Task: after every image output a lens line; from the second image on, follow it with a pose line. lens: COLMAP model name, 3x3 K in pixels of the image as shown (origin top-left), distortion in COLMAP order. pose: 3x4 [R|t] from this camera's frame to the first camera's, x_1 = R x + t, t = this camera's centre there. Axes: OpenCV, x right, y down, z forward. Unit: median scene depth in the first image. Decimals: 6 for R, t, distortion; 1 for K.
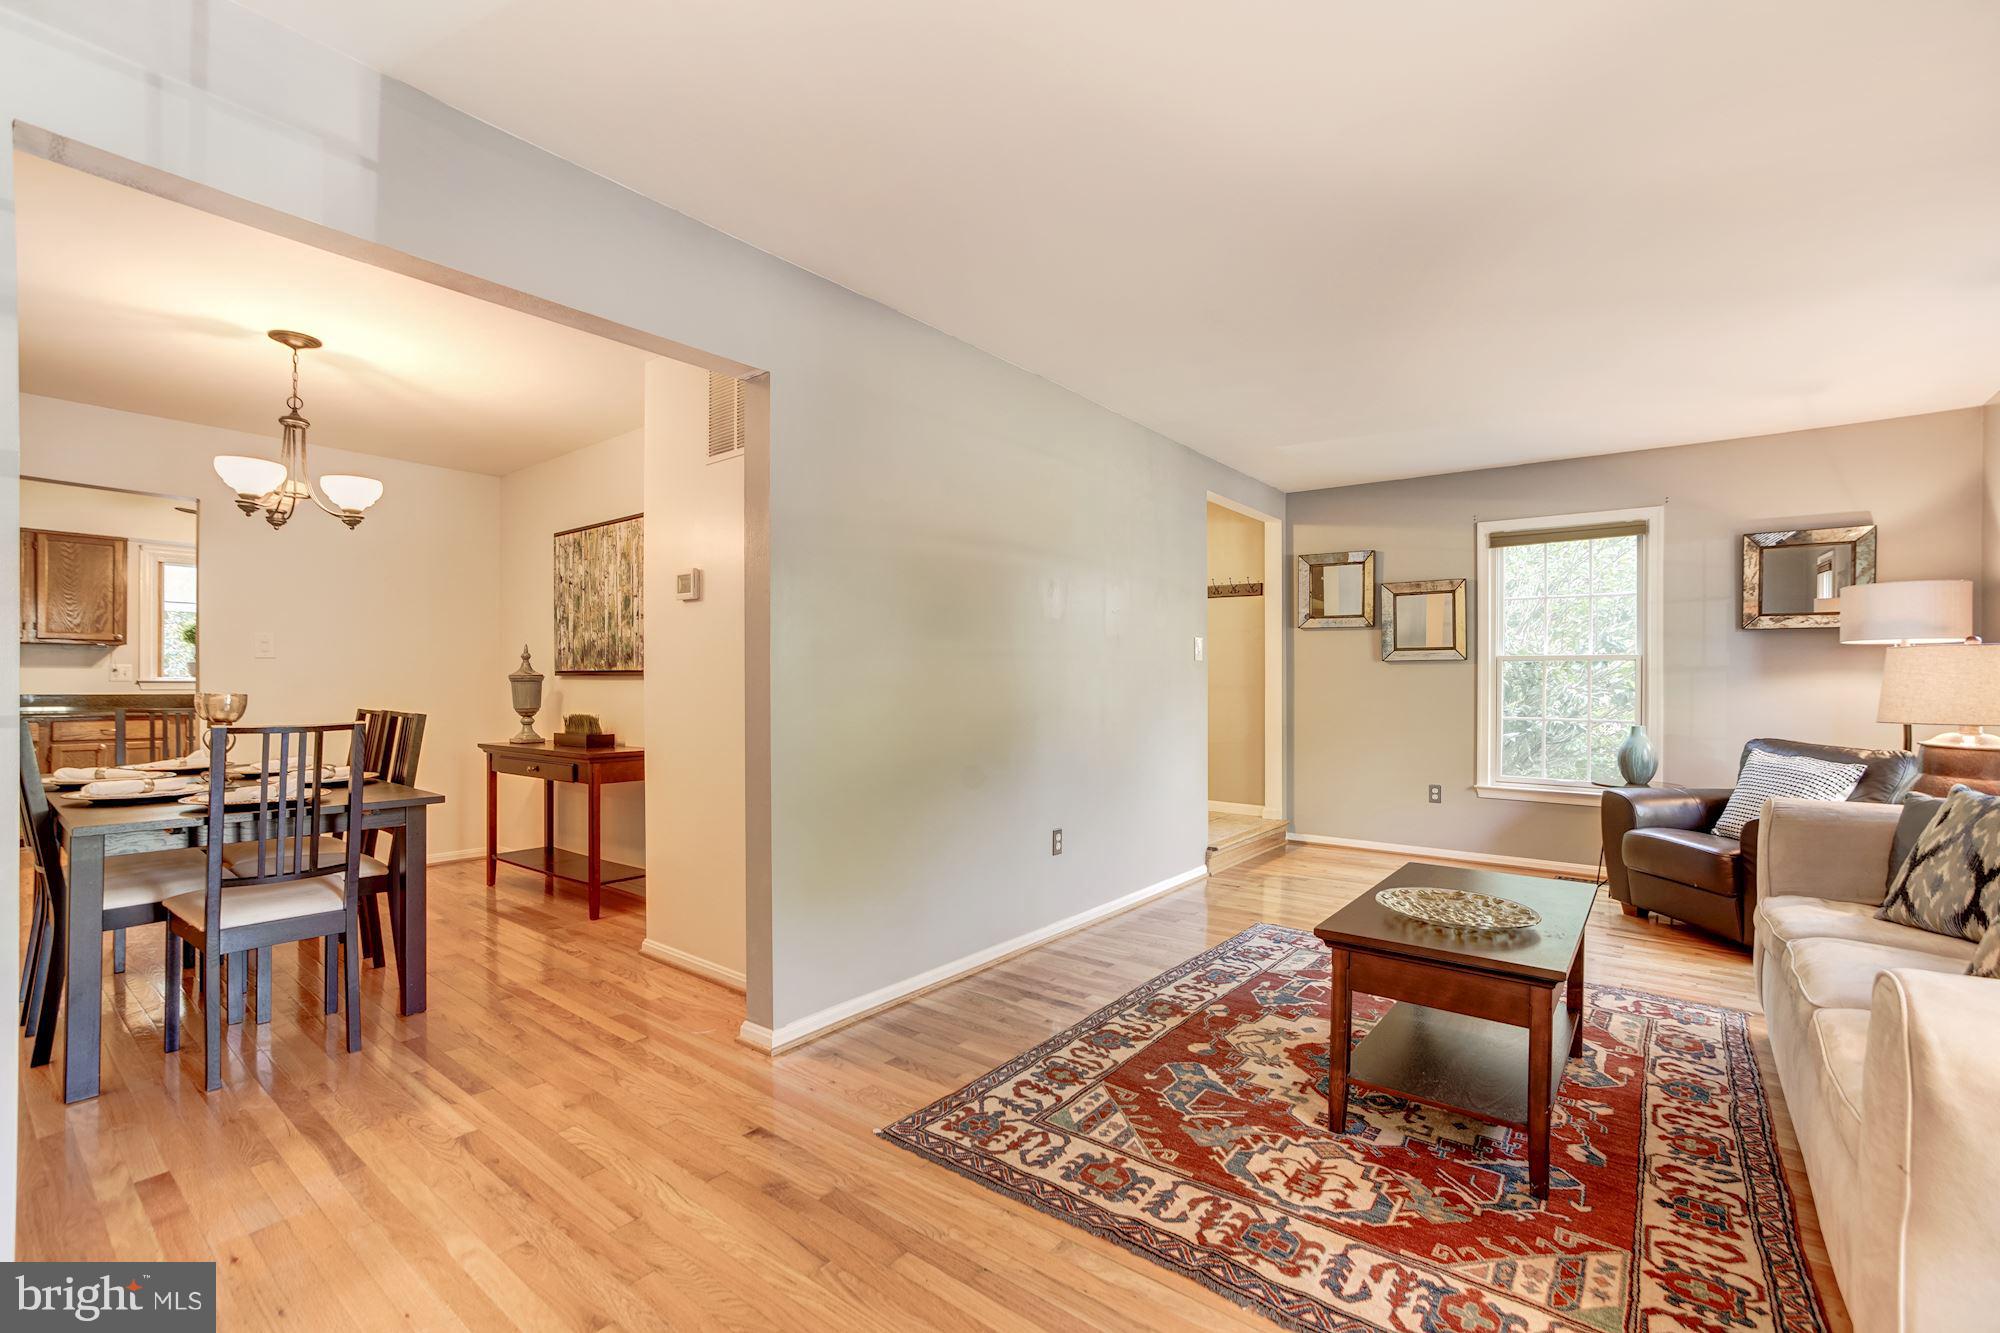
lens RADIAL K [[883.2, 0, 1005.9], [0, 883.2, 666.7], [0, 0, 1]] dist [-0.054980, 0.023003]
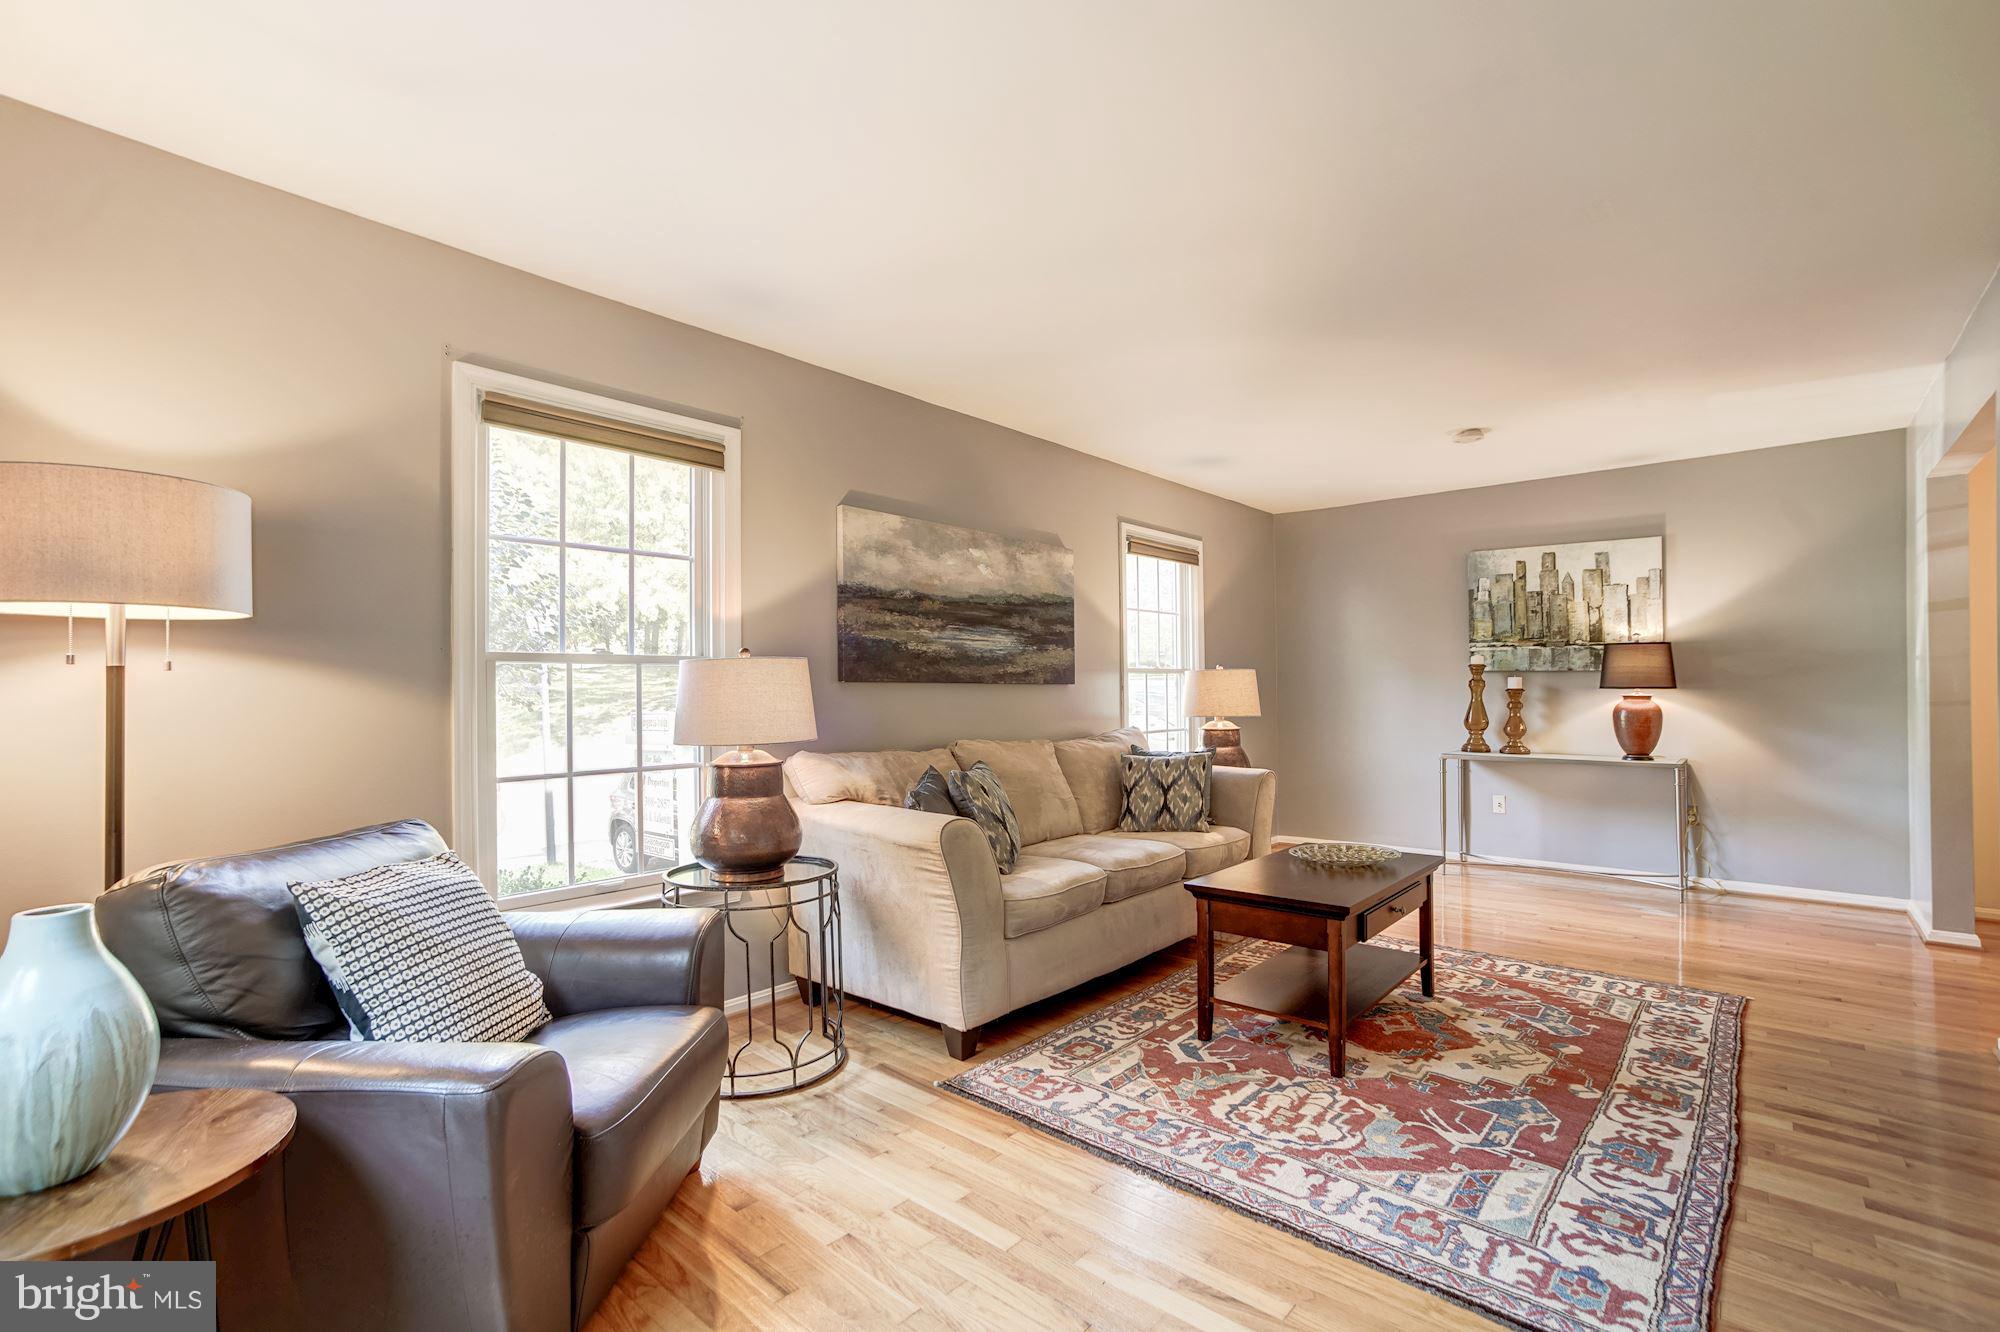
lens RADIAL K [[883.2, 0, 1005.9], [0, 883.2, 666.2], [0, 0, 1]] dist [-0.054980, 0.023003]
pose [[-0.997865, 0.008237, 0.064782, 0.748770], [0.005552, 0.999122, -0.041517, 0.025690], [-0.065068, -0.041068, -0.997035, 1.905336]]
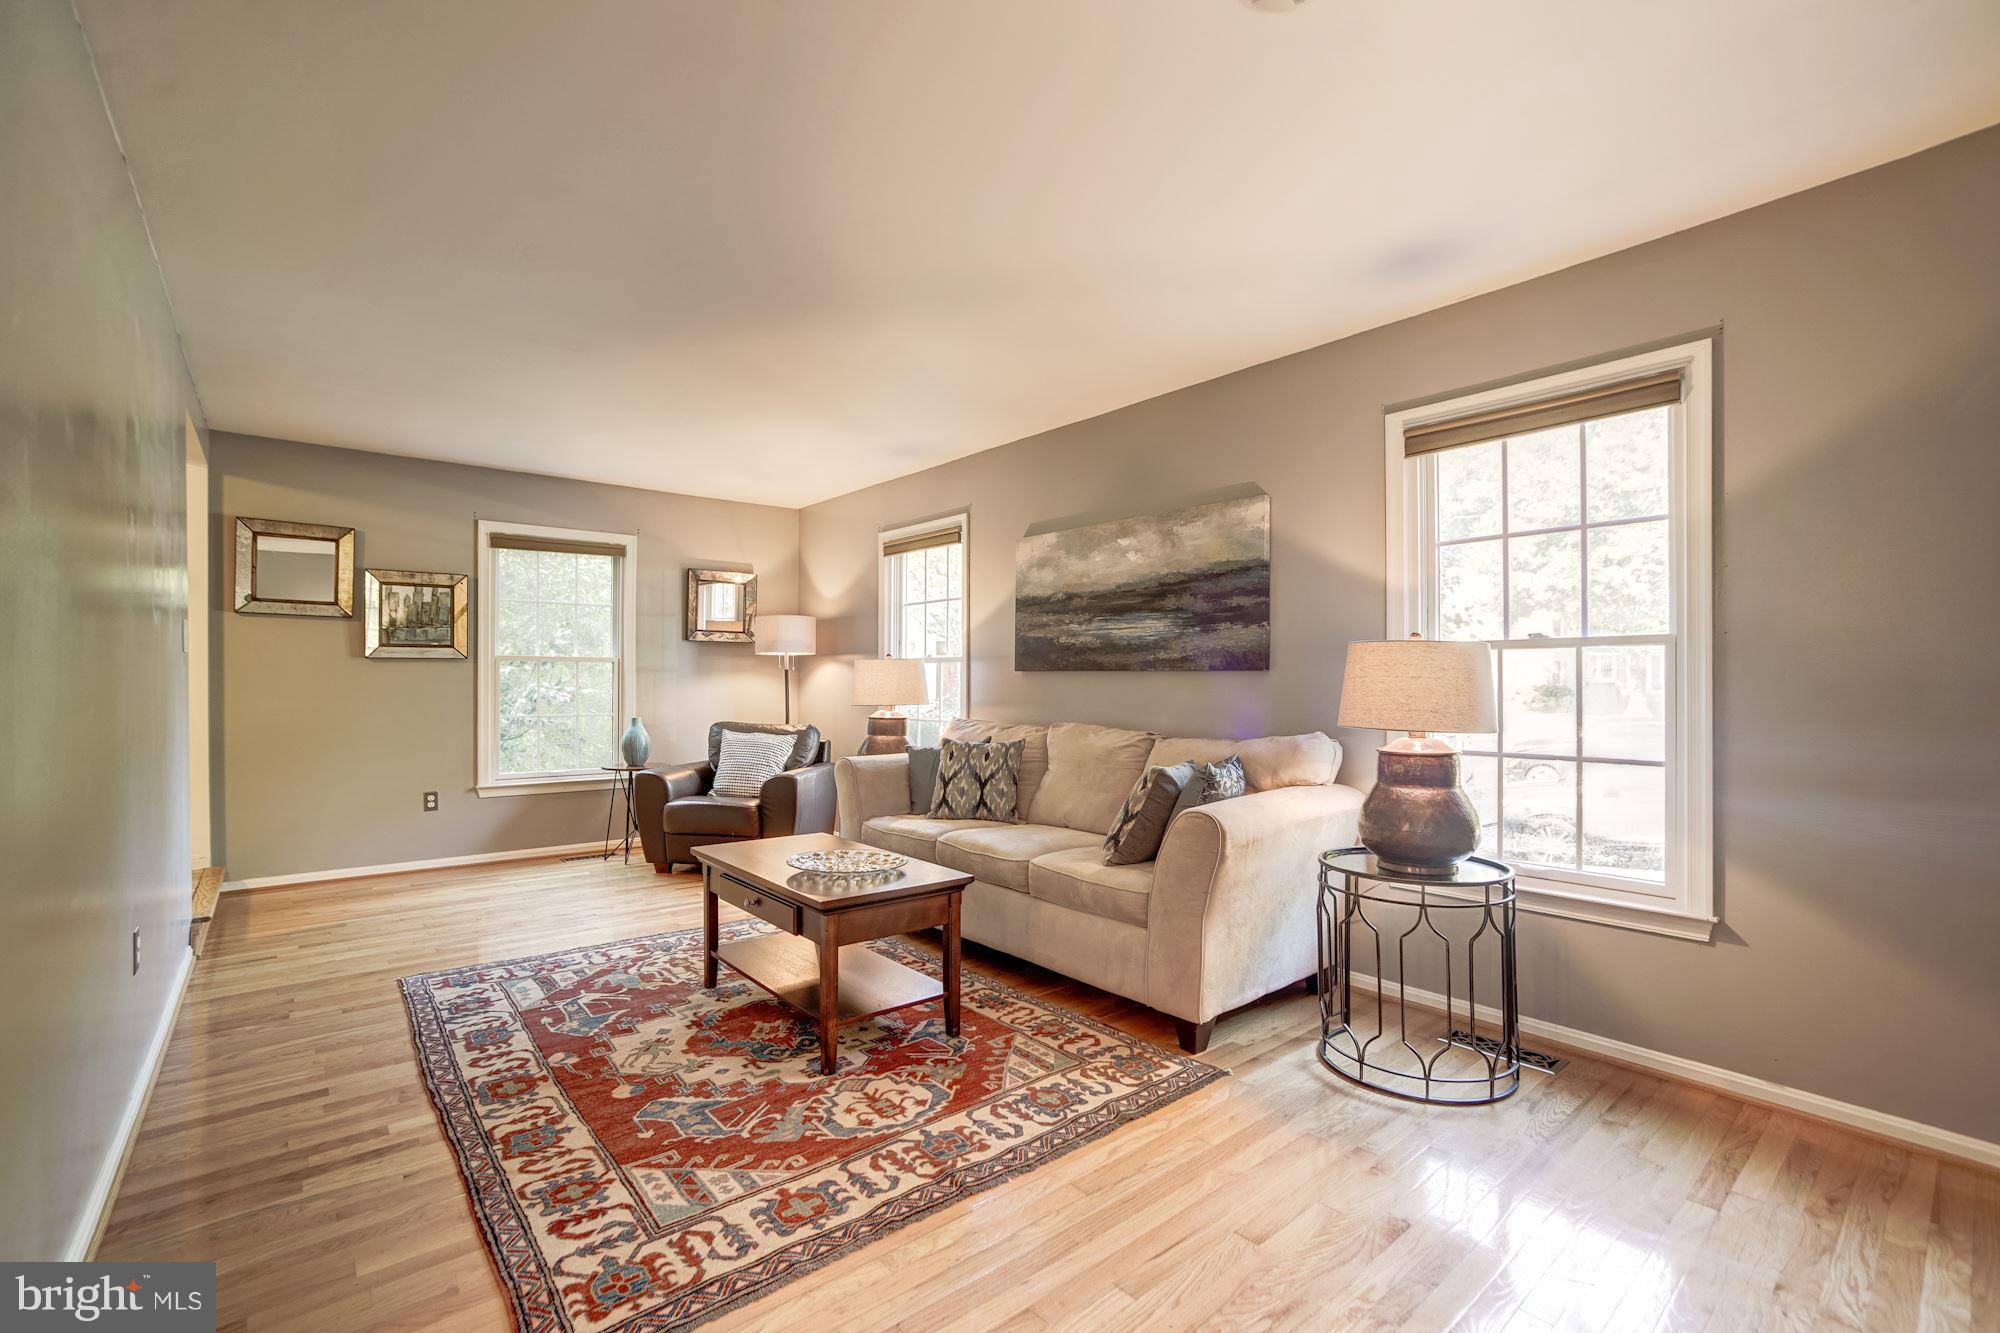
lens RADIAL K [[857.7, 0, 1000.0], [0, 857.7, 666.5], [0, 0, 1]] dist [-0.045220, 0.019560]
pose [[0.205246, 0.011912, 0.978638, -0.510094], [-0.013713, 0.999863, -0.009294, 0.002627], [-0.978614, -0.011512, 0.205381, 0.414909]]
